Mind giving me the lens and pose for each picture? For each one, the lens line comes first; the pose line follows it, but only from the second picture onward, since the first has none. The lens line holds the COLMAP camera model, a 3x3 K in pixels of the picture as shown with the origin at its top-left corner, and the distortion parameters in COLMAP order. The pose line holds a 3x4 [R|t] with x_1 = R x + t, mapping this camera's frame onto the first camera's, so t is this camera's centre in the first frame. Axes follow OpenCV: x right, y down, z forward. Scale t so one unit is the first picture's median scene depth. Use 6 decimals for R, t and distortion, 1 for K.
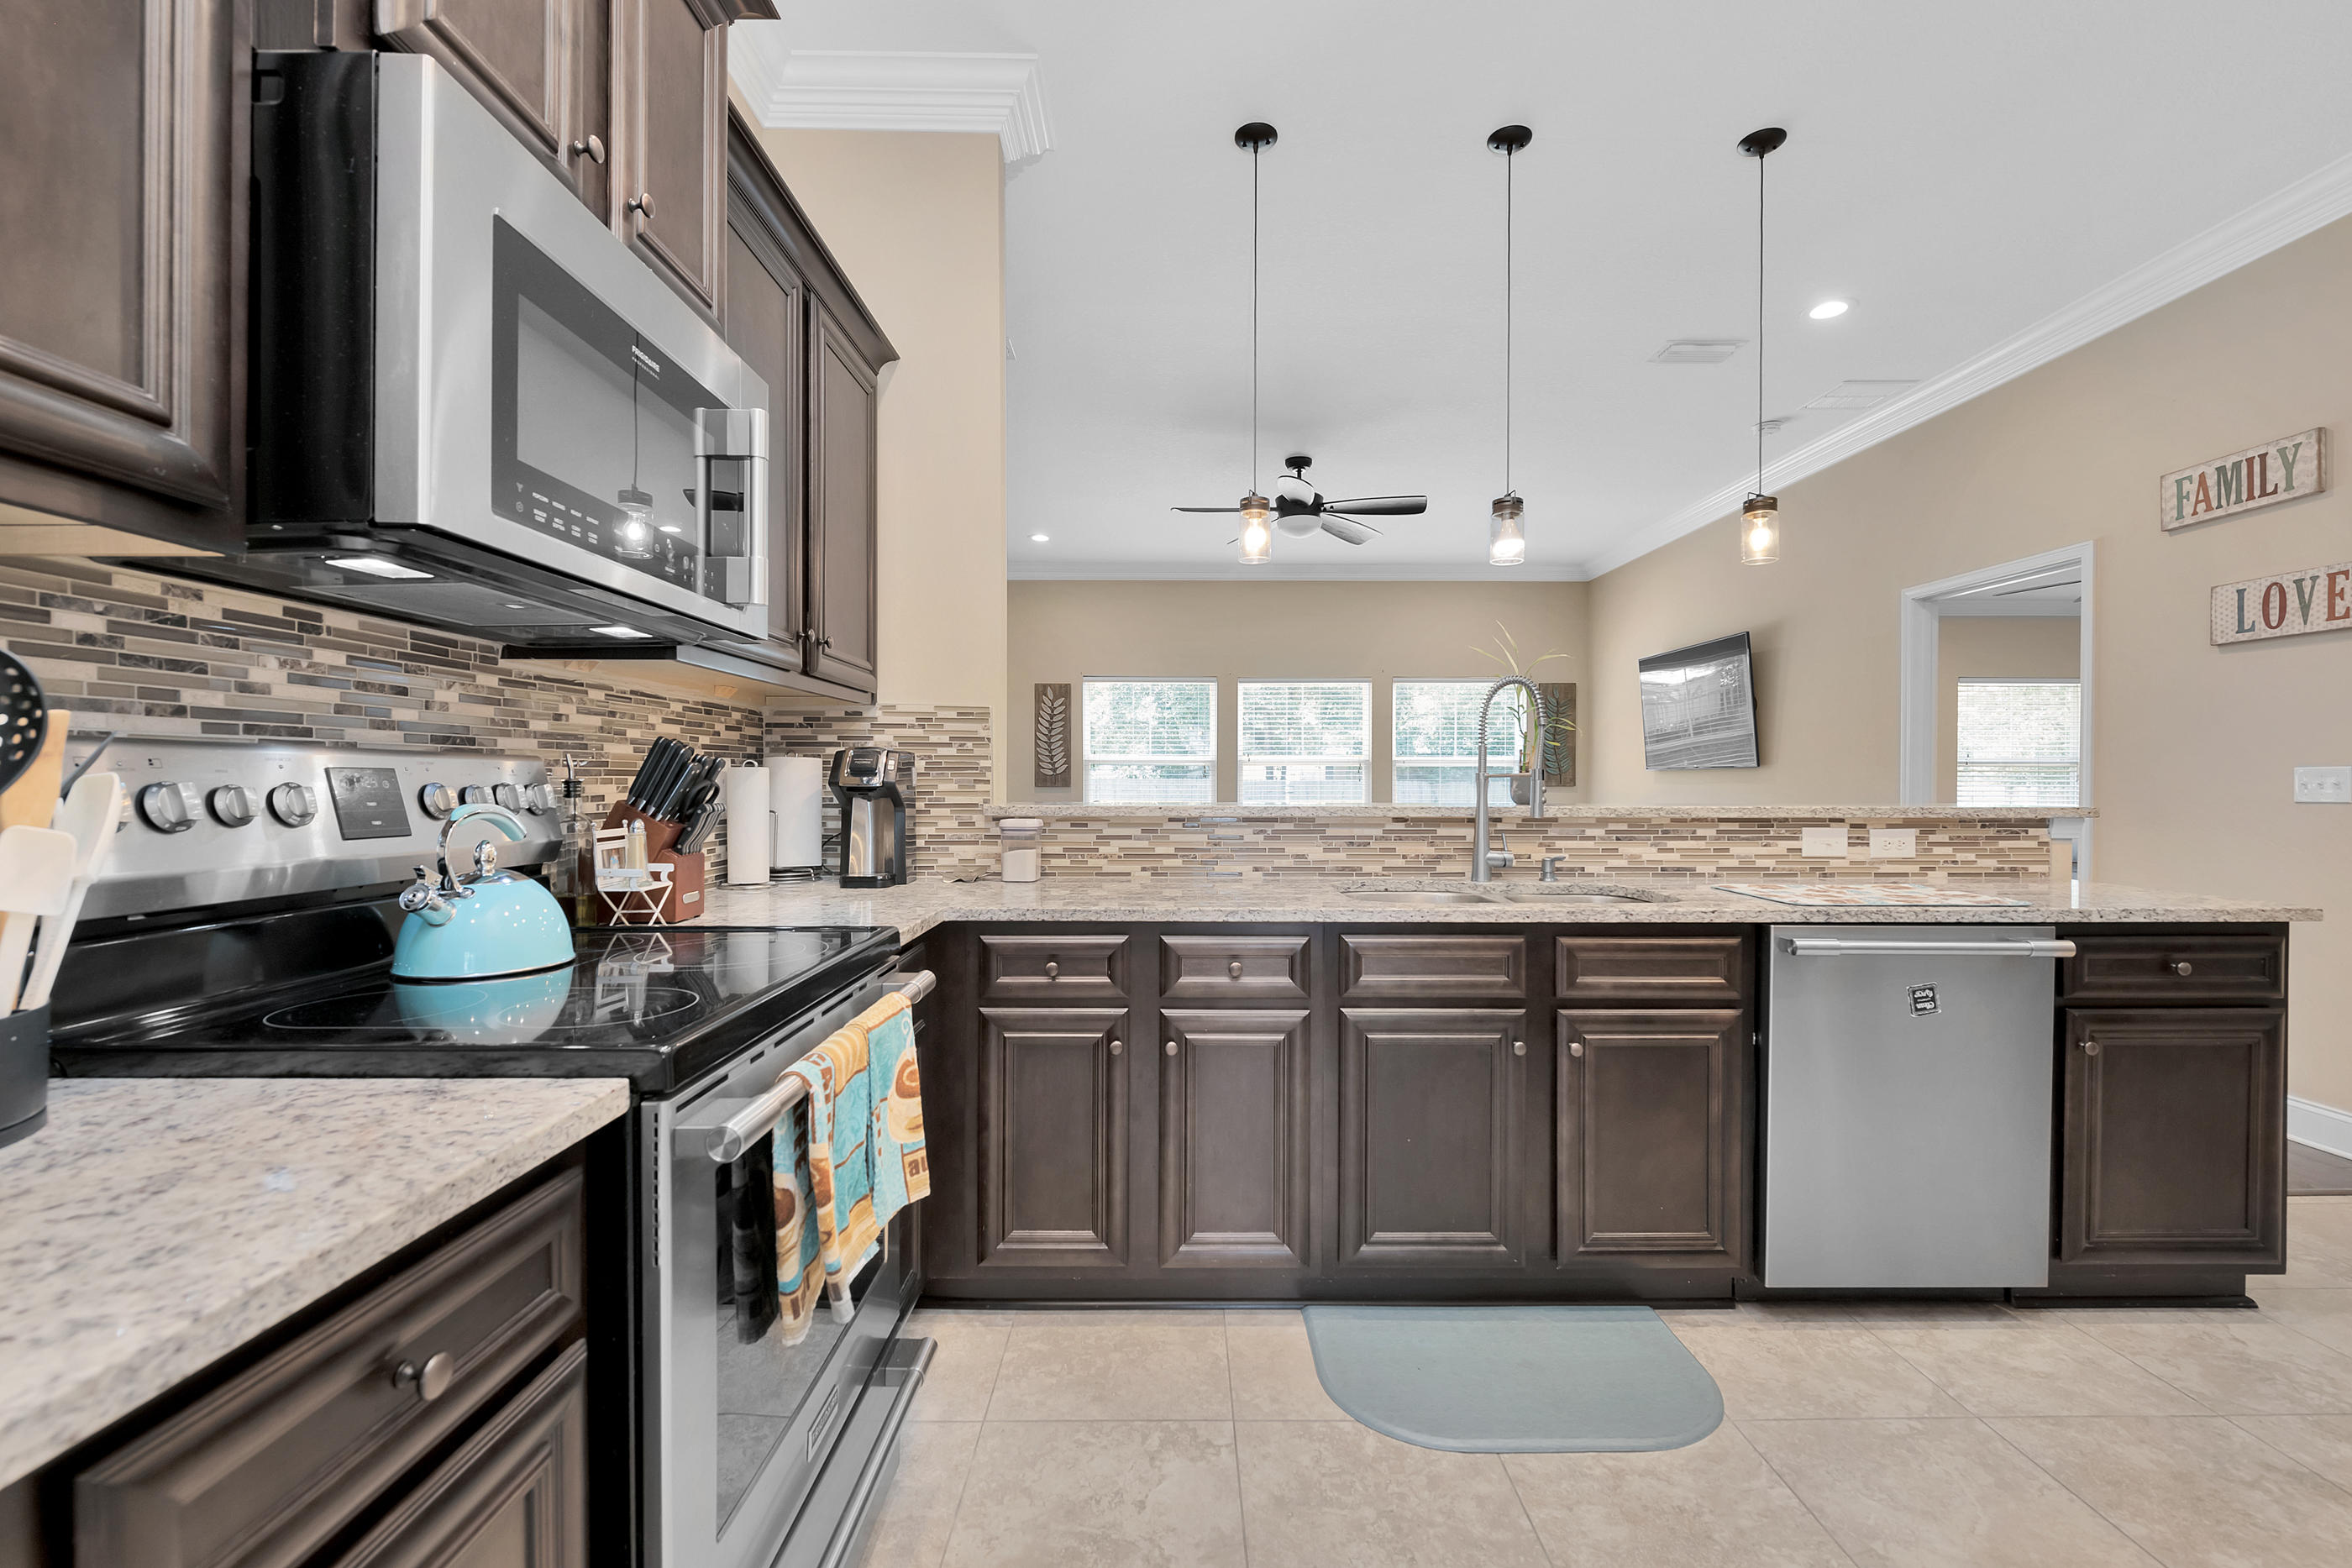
lens RADIAL K [[1043.1, 0, 1178.0], [0, 1043.1, 778.6], [0, 0, 1]] dist [0.002366, 0.000301]
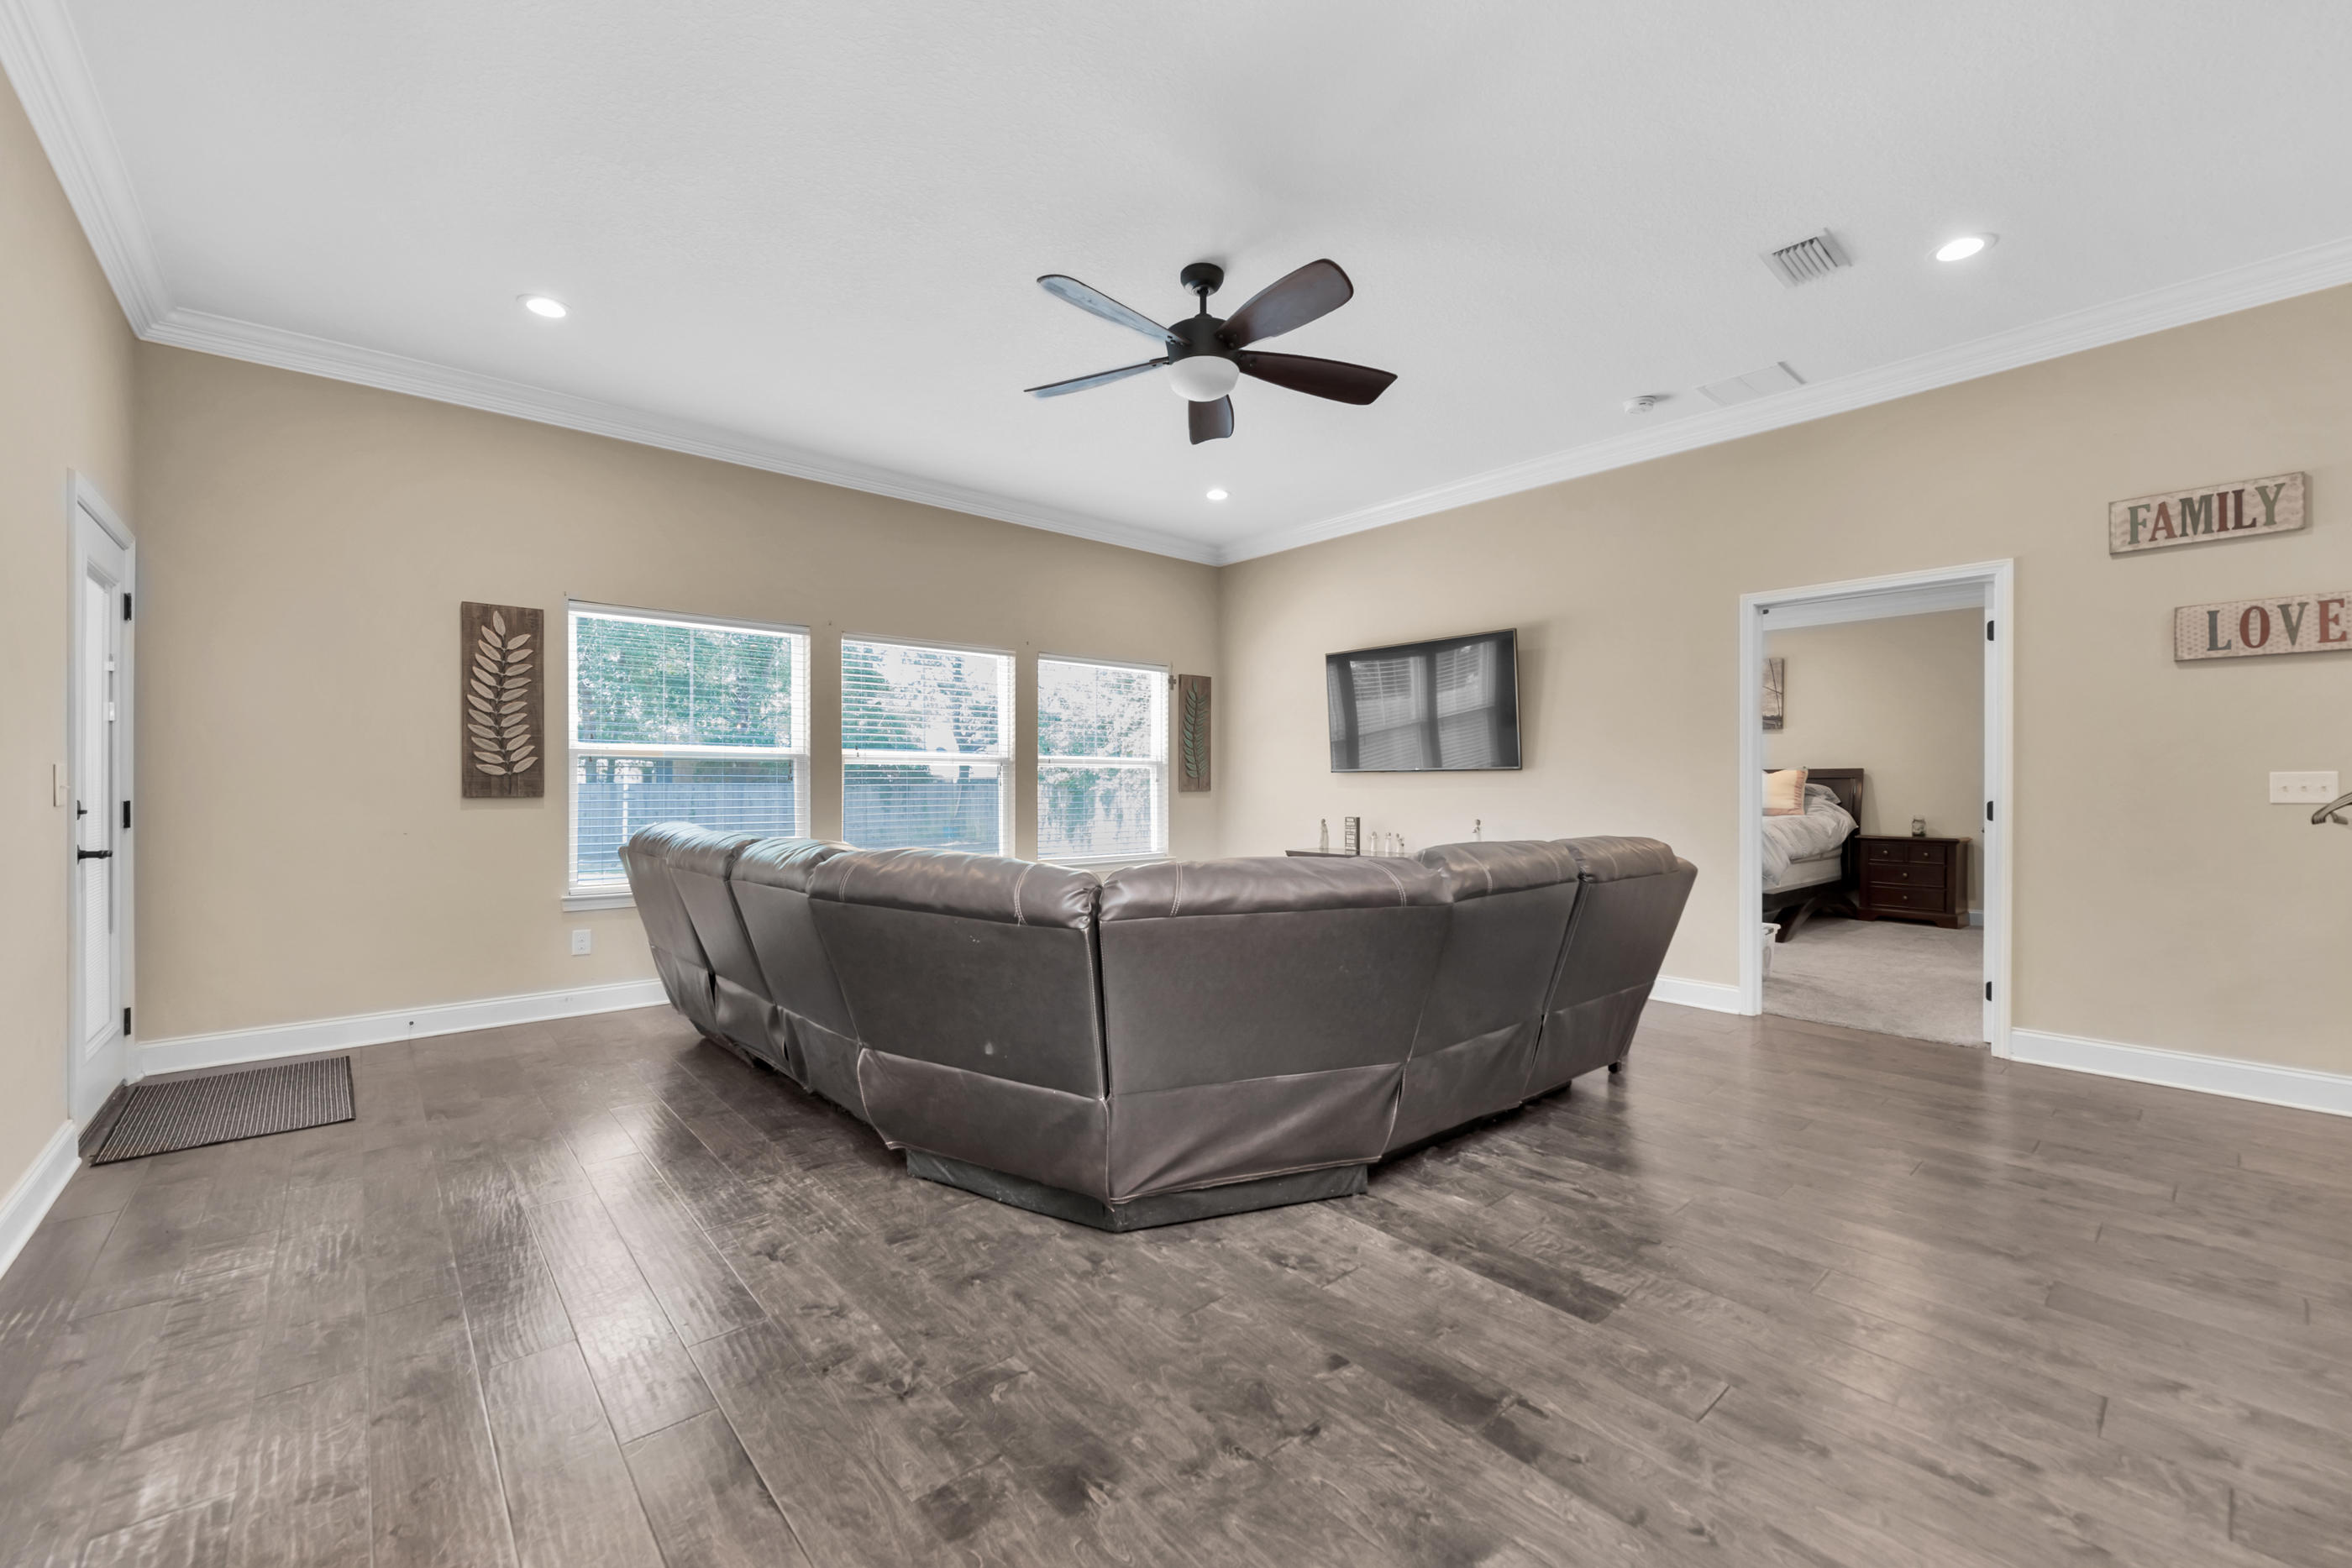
lens RADIAL K [[955.0, 0, 1187.9], [0, 955.0, 790.4], [0, 0, 1]] dist [-0.000668, -0.000221]
pose [[0.743425, -0.004146, 0.668806, -0.704066], [-0.000577, 0.999976, 0.006839, 0.003490], [-0.668819, -0.005470, 0.743405, 1.481848]]
